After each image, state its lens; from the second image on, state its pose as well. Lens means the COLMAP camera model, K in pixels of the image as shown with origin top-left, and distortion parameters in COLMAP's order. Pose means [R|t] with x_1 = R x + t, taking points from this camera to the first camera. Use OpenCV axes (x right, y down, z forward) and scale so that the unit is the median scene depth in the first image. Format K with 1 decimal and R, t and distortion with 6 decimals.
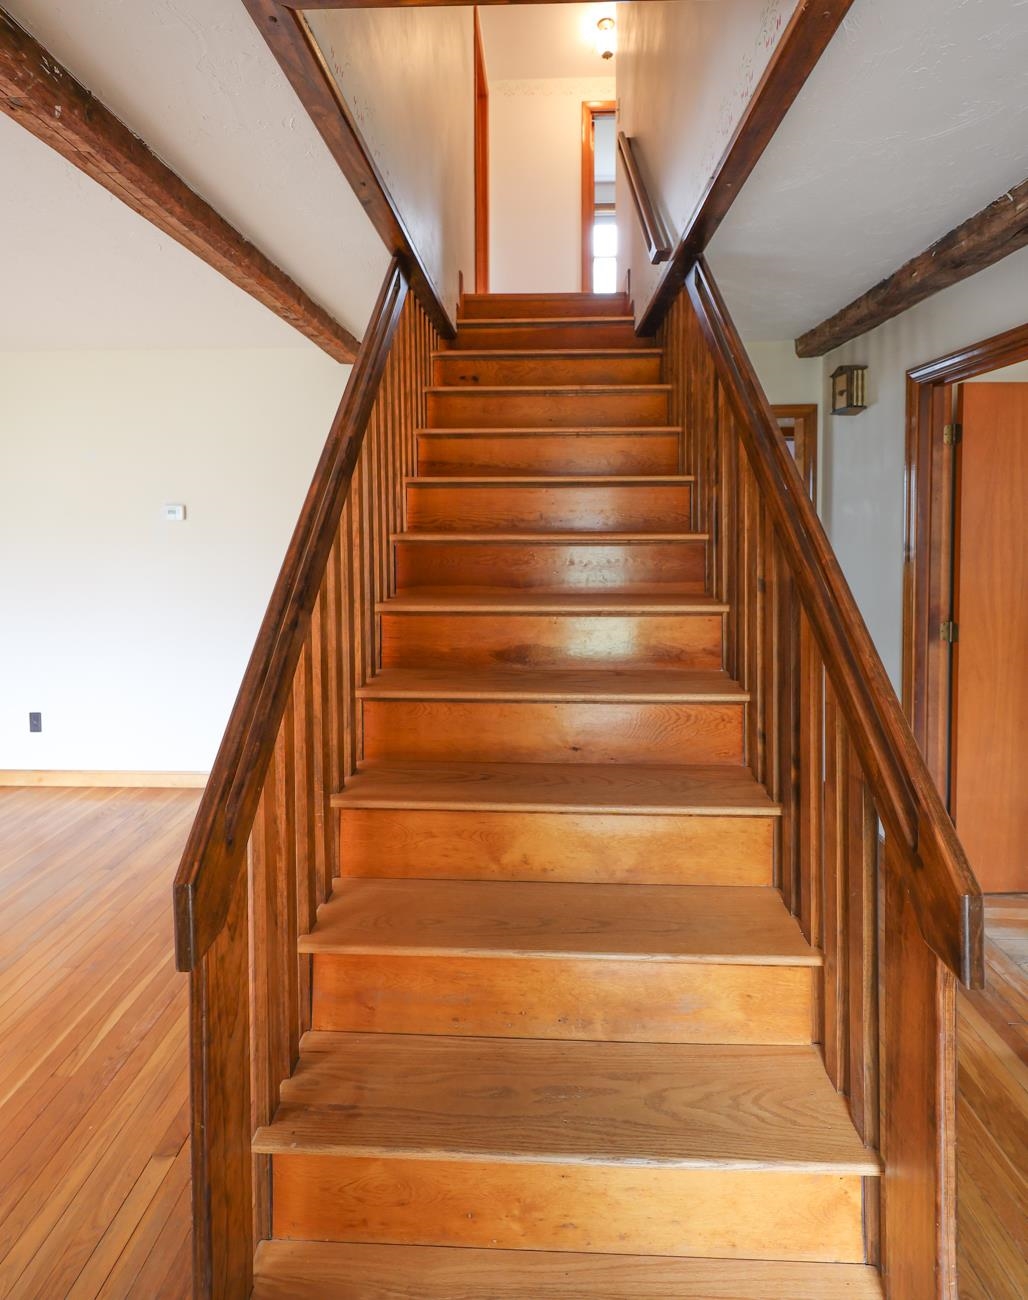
lens RADIAL K [[624.8, 0, 513.8], [0, 624.8, 529.6], [0, 0, 1]] dist [-0.000172, 0.000093]
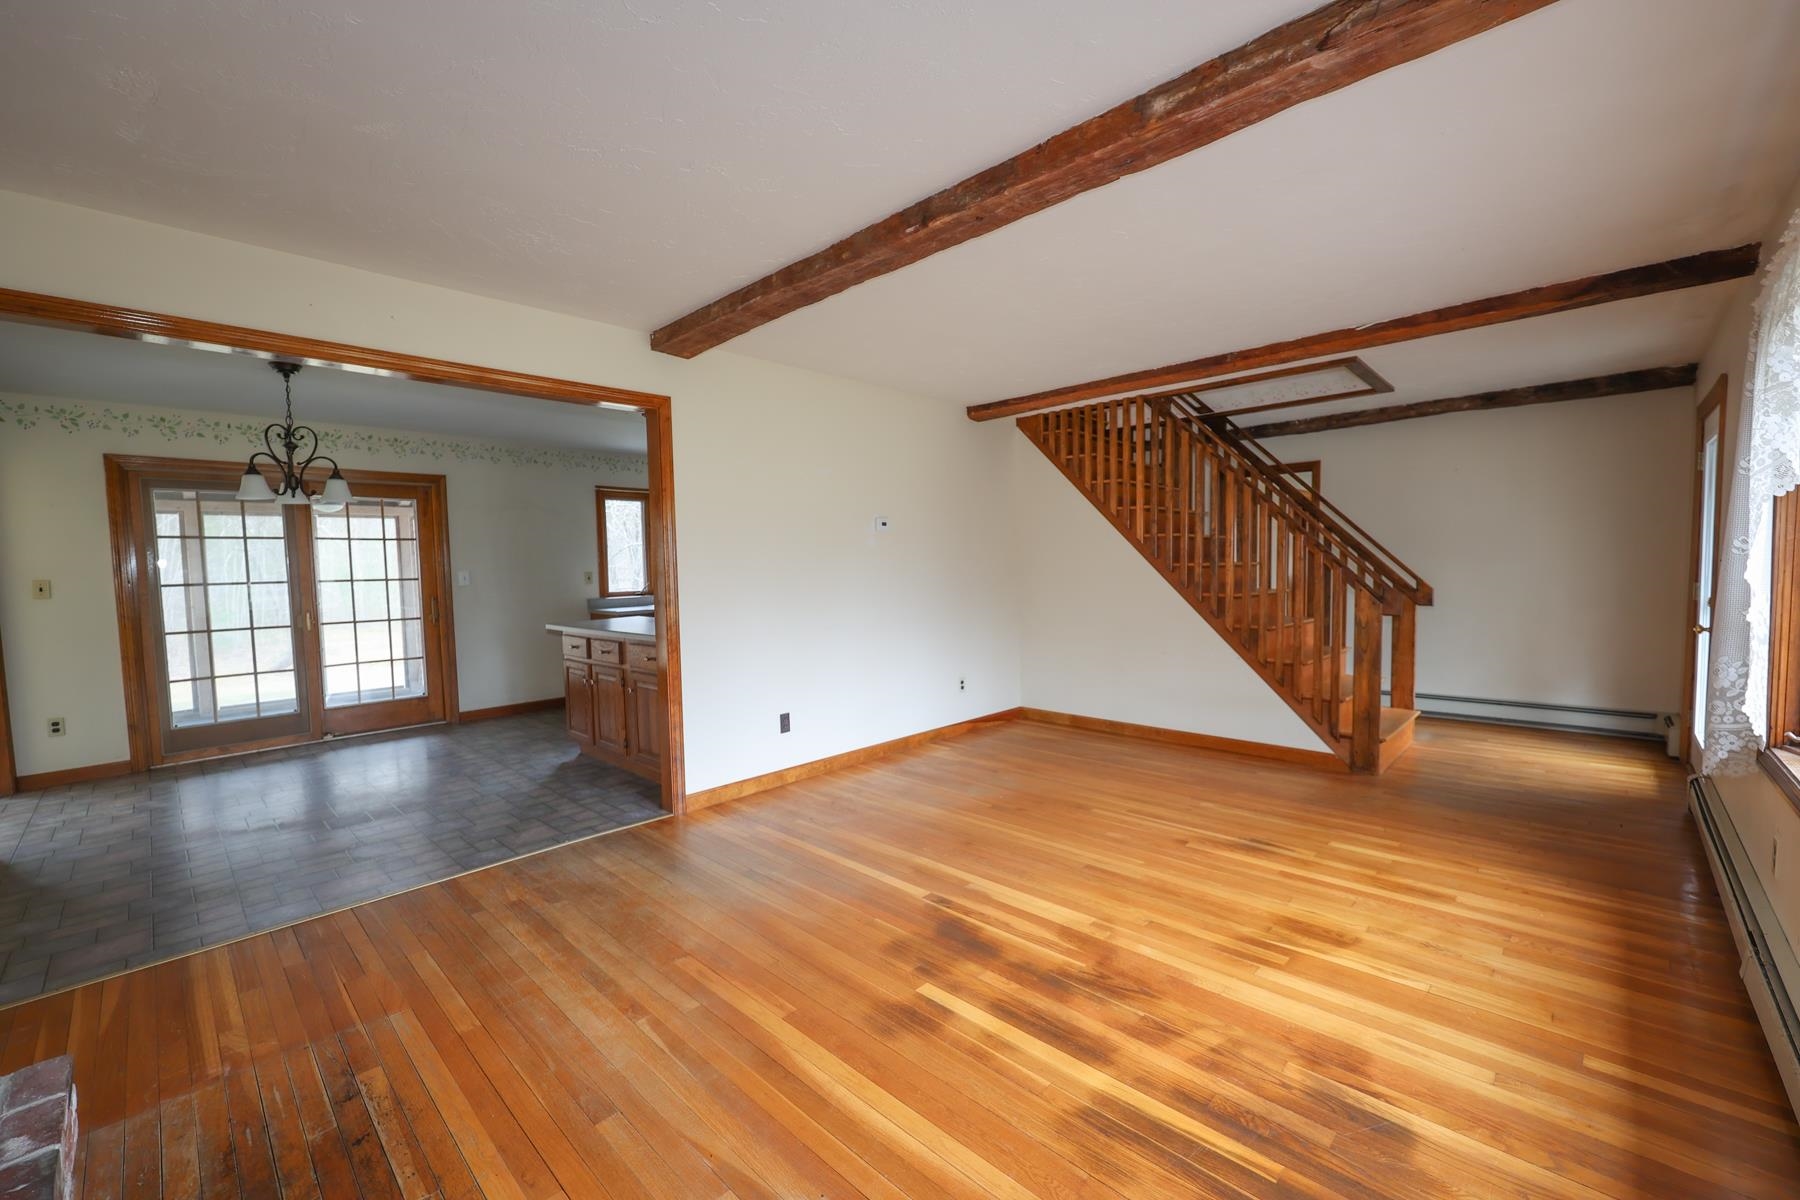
lens RADIAL K [[725.2, 0, 902.8], [0, 725.2, 608.7], [0, 0, 1]] dist [-0.001945, -0.000119]
pose [[0.661899, -0.048585, 0.748017, -2.058576], [0.033293, 0.998818, 0.035416, 0.112032], [-0.748853, 0.001462, 0.662734, 0.075810]]
